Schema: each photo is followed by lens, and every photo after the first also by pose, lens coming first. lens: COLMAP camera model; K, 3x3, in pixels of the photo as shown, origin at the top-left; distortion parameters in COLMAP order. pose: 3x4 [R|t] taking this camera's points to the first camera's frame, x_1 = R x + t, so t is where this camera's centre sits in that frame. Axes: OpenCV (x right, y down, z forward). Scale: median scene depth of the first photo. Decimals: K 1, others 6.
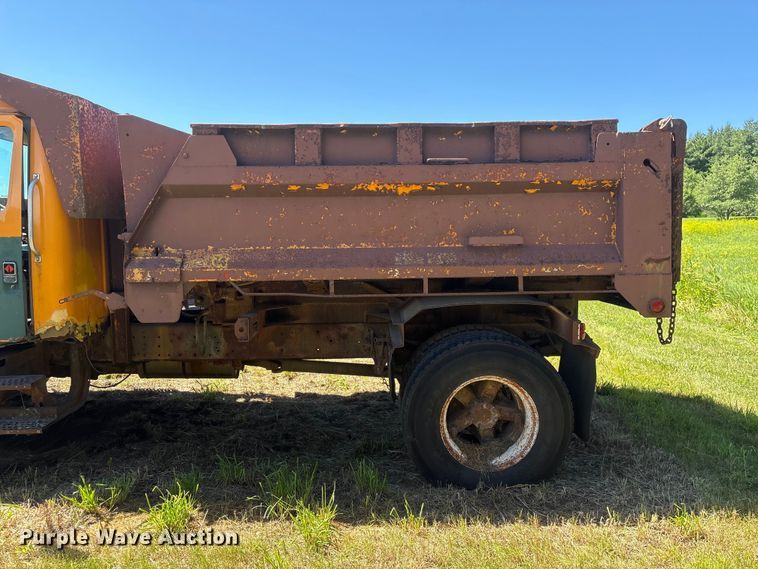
lens RADIAL K [[574.4, 0, 378.2], [0, 574.4, 288.2], [0, 0, 1]] dist [0.052598, -0.059270]
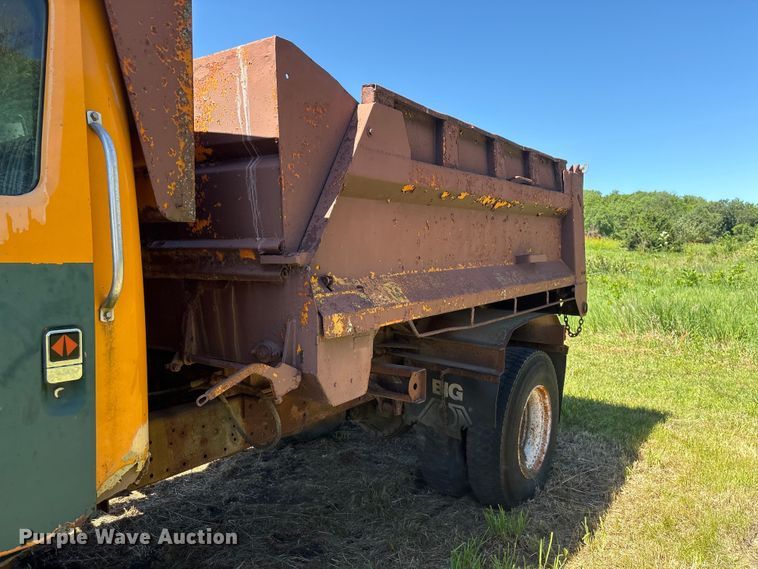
lens RADIAL K [[572.3, 0, 383.6], [0, 572.3, 293.5], [0, 0, 1]] dist [0.060953, -0.067257]
pose [[0.574146, -0.059257, 0.816606, -0.830860], [0.070450, 0.997254, 0.022834, -0.062353], [-0.815717, 0.044420, 0.576744, 0.610507]]
